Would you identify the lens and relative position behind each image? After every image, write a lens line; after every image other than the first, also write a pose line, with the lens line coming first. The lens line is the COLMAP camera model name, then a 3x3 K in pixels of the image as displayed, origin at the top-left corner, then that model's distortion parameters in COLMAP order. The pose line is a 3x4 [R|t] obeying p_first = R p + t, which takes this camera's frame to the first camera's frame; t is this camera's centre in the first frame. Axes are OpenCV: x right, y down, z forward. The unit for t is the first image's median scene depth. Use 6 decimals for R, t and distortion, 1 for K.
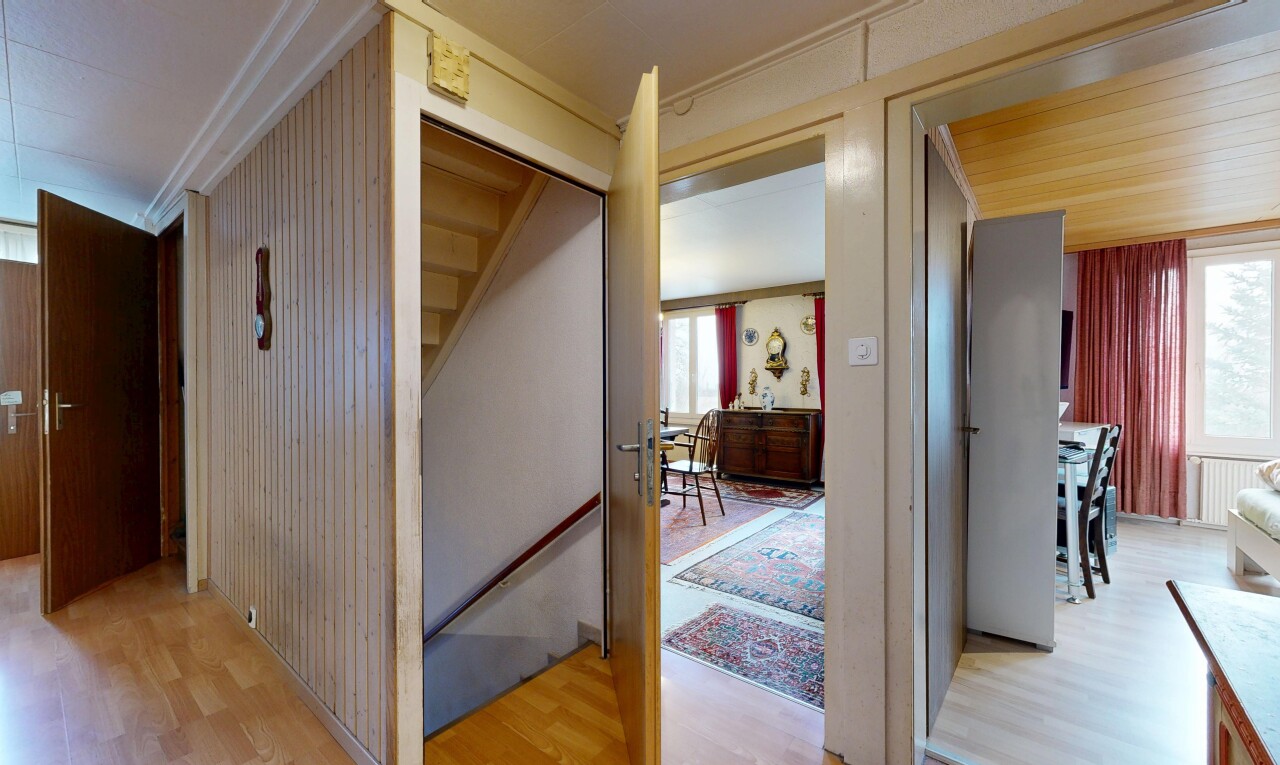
lens RADIAL K [[498.2, 0, 639.9], [0, 498.2, 383.7], [0, 0, 1]] dist [-0.001878, -0.000289]
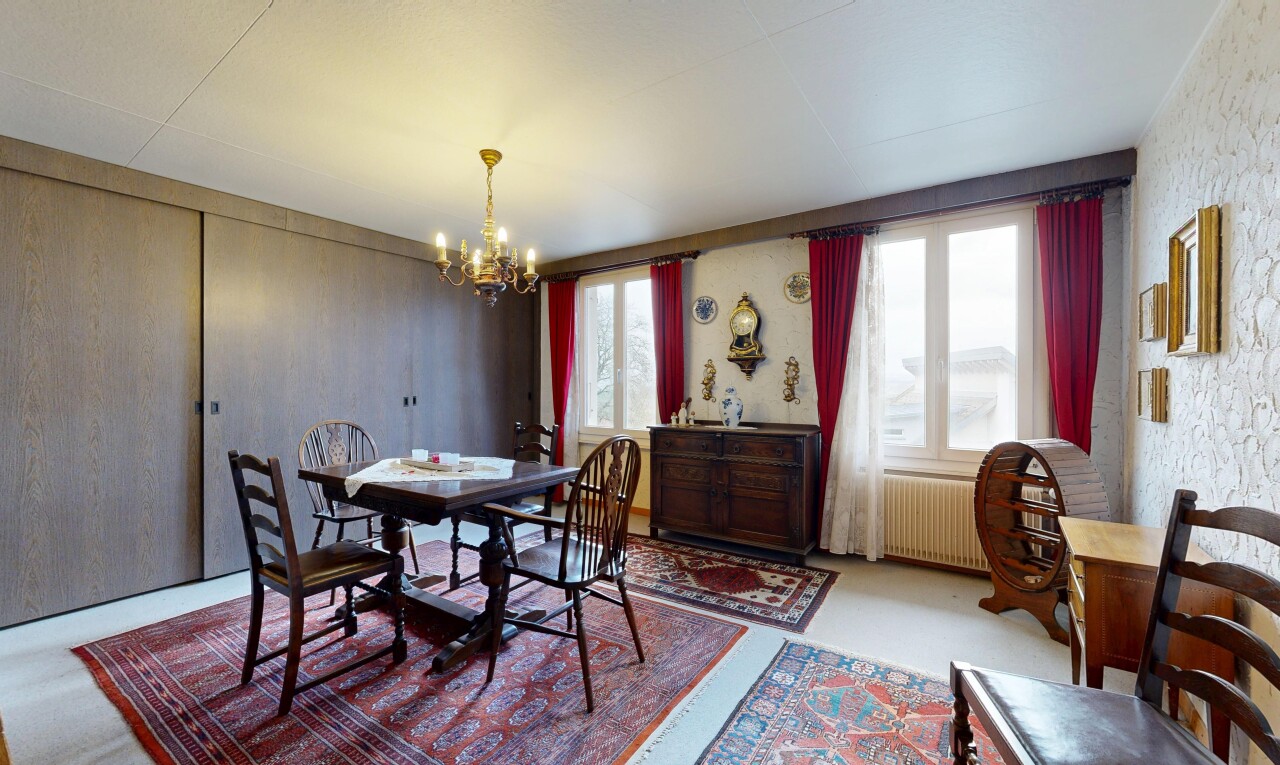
lens RADIAL K [[498.2, 0, 639.3], [0, 498.2, 381.8], [0, 0, 1]] dist [-0.001878, -0.000289]
pose [[0.997347, 0.002092, 0.072762, 0.097299], [-0.001420, 0.999956, -0.009292, 0.003896], [-0.072778, 0.009164, 0.997306, 0.392693]]
